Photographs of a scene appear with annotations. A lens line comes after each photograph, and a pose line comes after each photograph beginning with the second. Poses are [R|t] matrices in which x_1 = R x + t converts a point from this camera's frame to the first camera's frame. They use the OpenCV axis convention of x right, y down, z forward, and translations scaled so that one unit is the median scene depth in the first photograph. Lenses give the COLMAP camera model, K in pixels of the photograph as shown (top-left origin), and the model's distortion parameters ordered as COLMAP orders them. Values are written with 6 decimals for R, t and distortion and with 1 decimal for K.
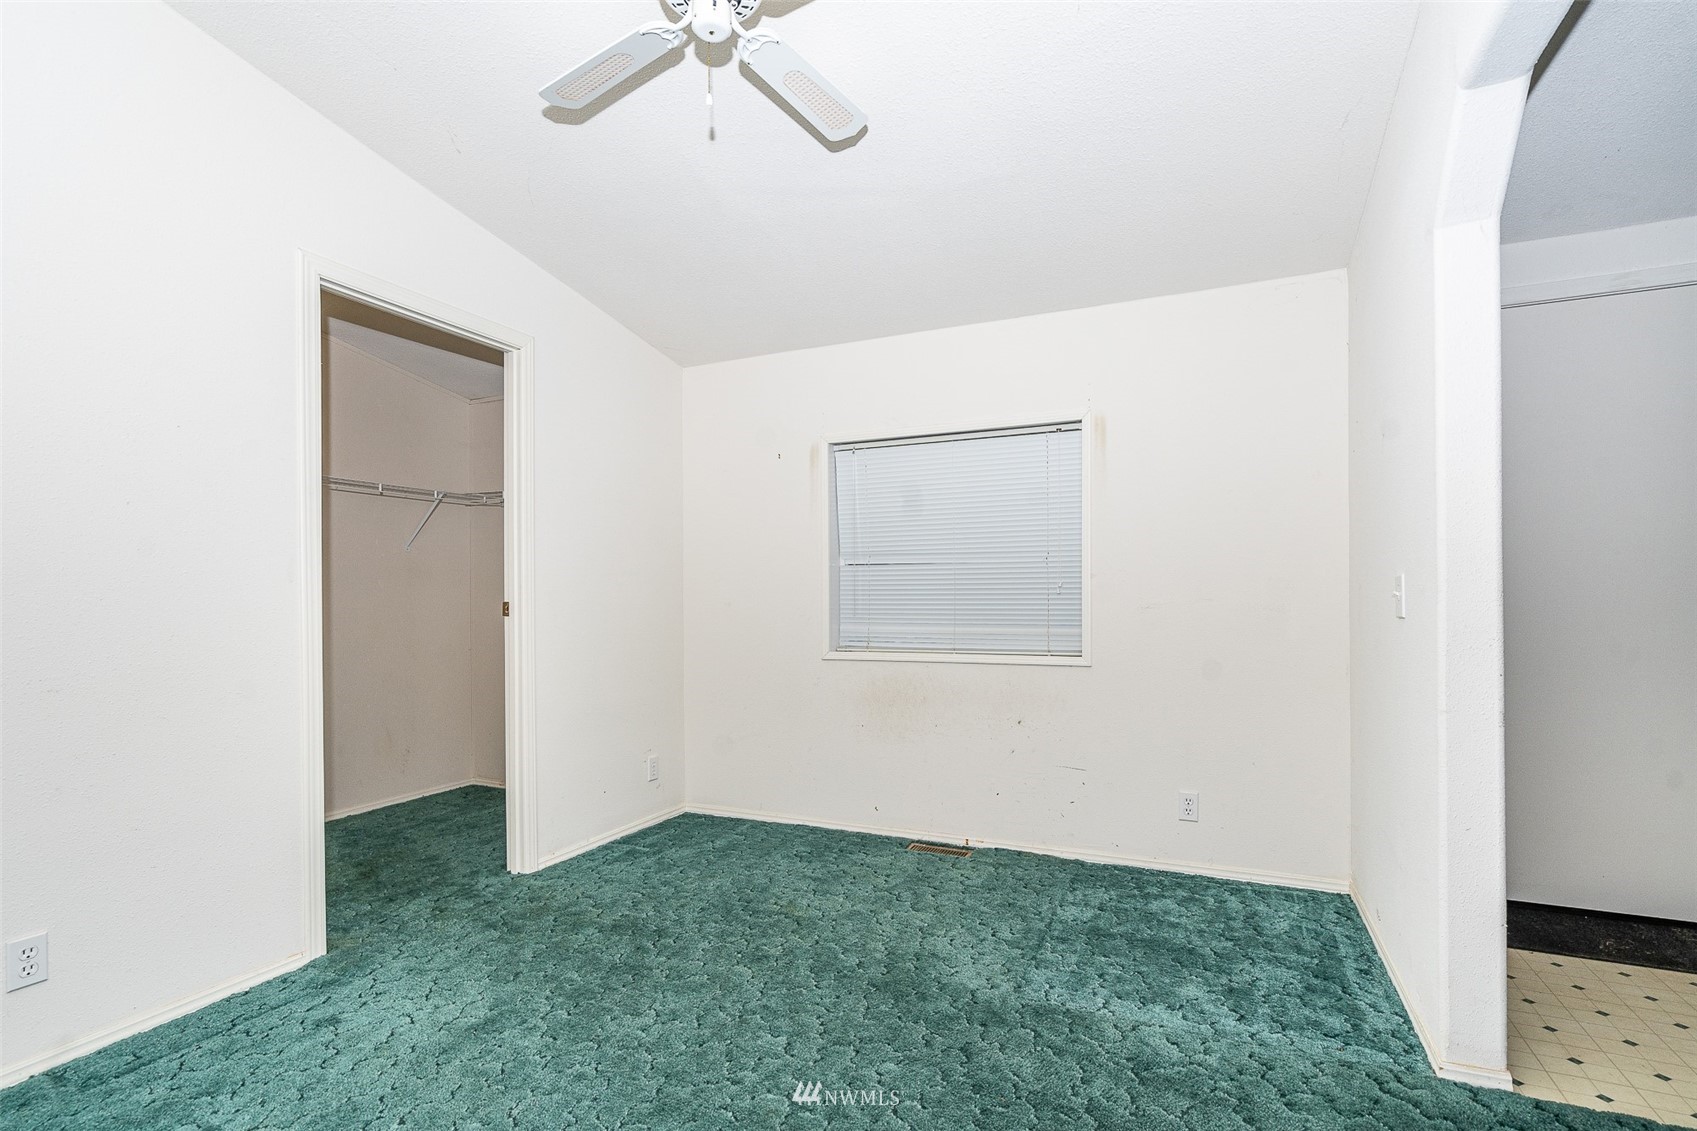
lens RADIAL K [[811.2, 0, 864.4], [0, 811.2, 596.5], [0, 0, 1]] dist [-0.016488, 0.011397]
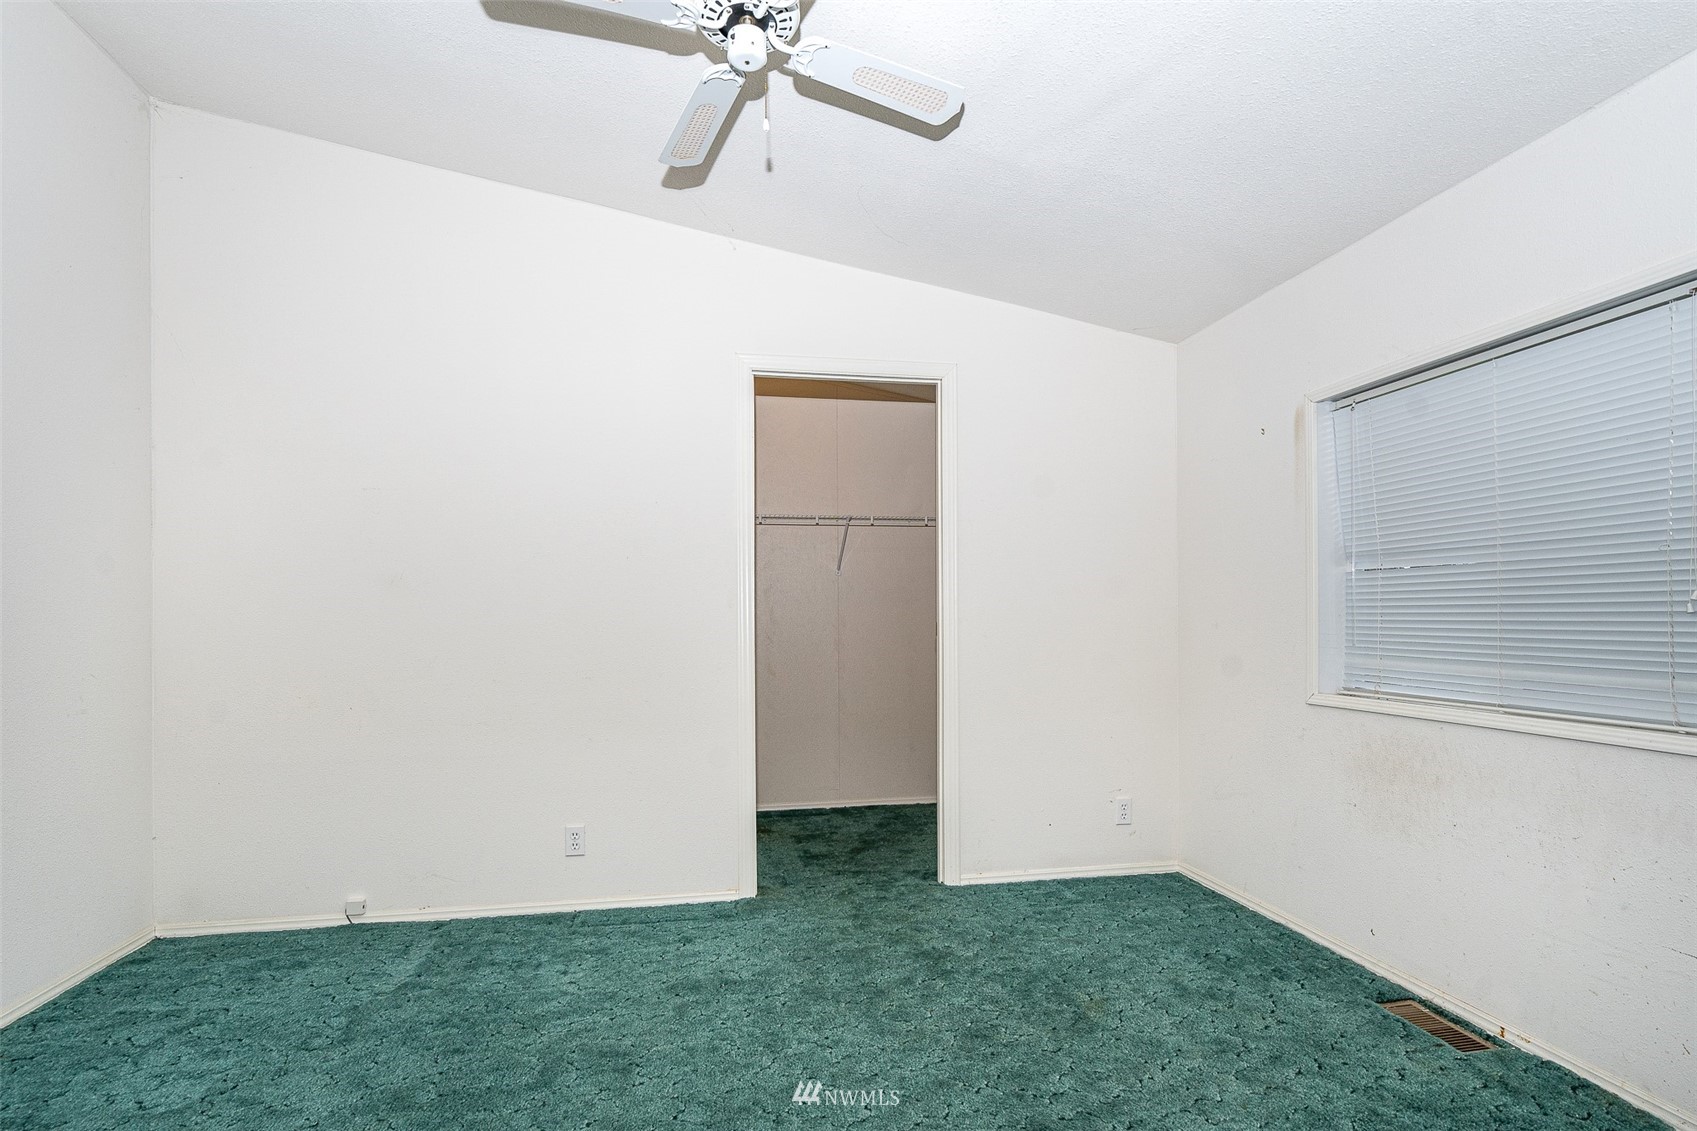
lens RADIAL K [[871.2, 0, 852.0], [0, 871.2, 611.7], [0, 0, 1]] dist [-0.002120, 0.000124]
pose [[0.560537, -0.000043, -0.828129, 0.424169], [0.002691, 0.999995, 0.001770, -0.007630], [0.828125, -0.003221, 0.560534, 0.272119]]
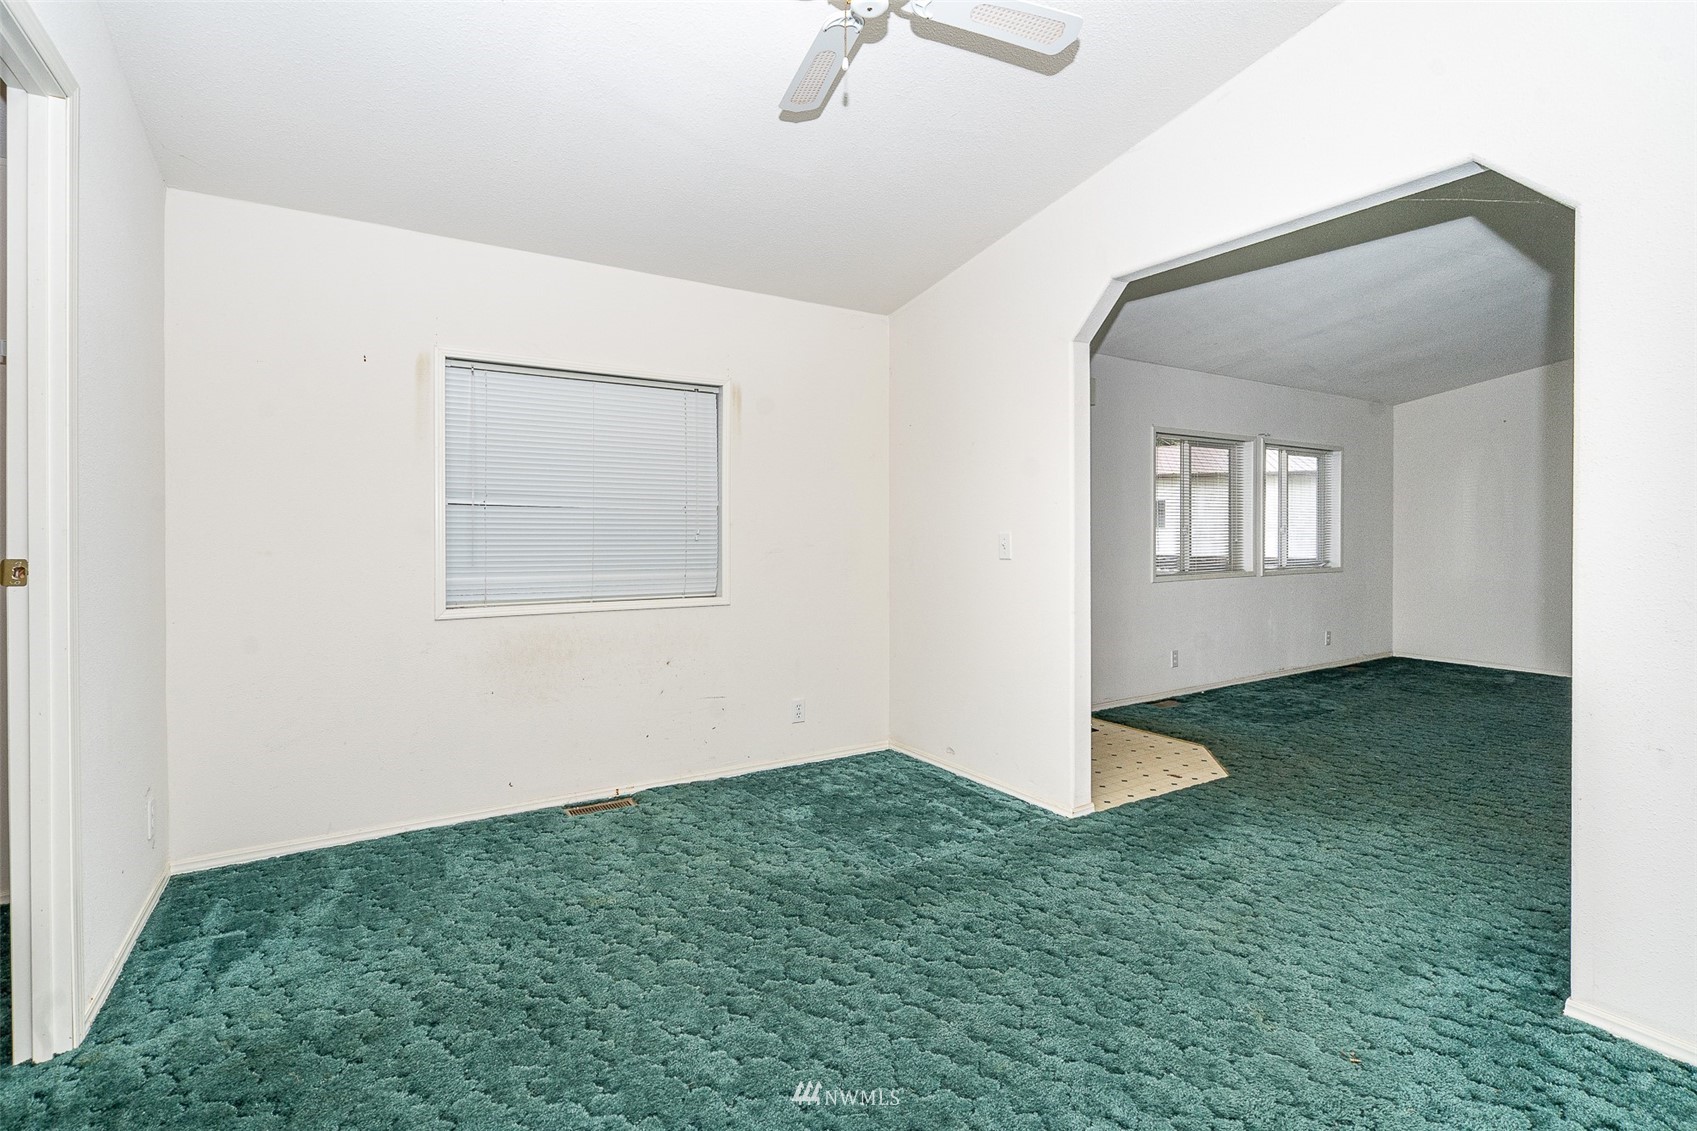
lens RADIAL K [[780.0, 0, 853.3], [0, 780.0, 534.0], [0, 0, 1]] dist [-0.002629, -0.000257]
pose [[0.554489, 0.006941, 0.832162, -0.552336], [-0.005059, 0.999975, -0.004969, -0.008227], [-0.832175, -0.001454, 0.554511, 0.257486]]
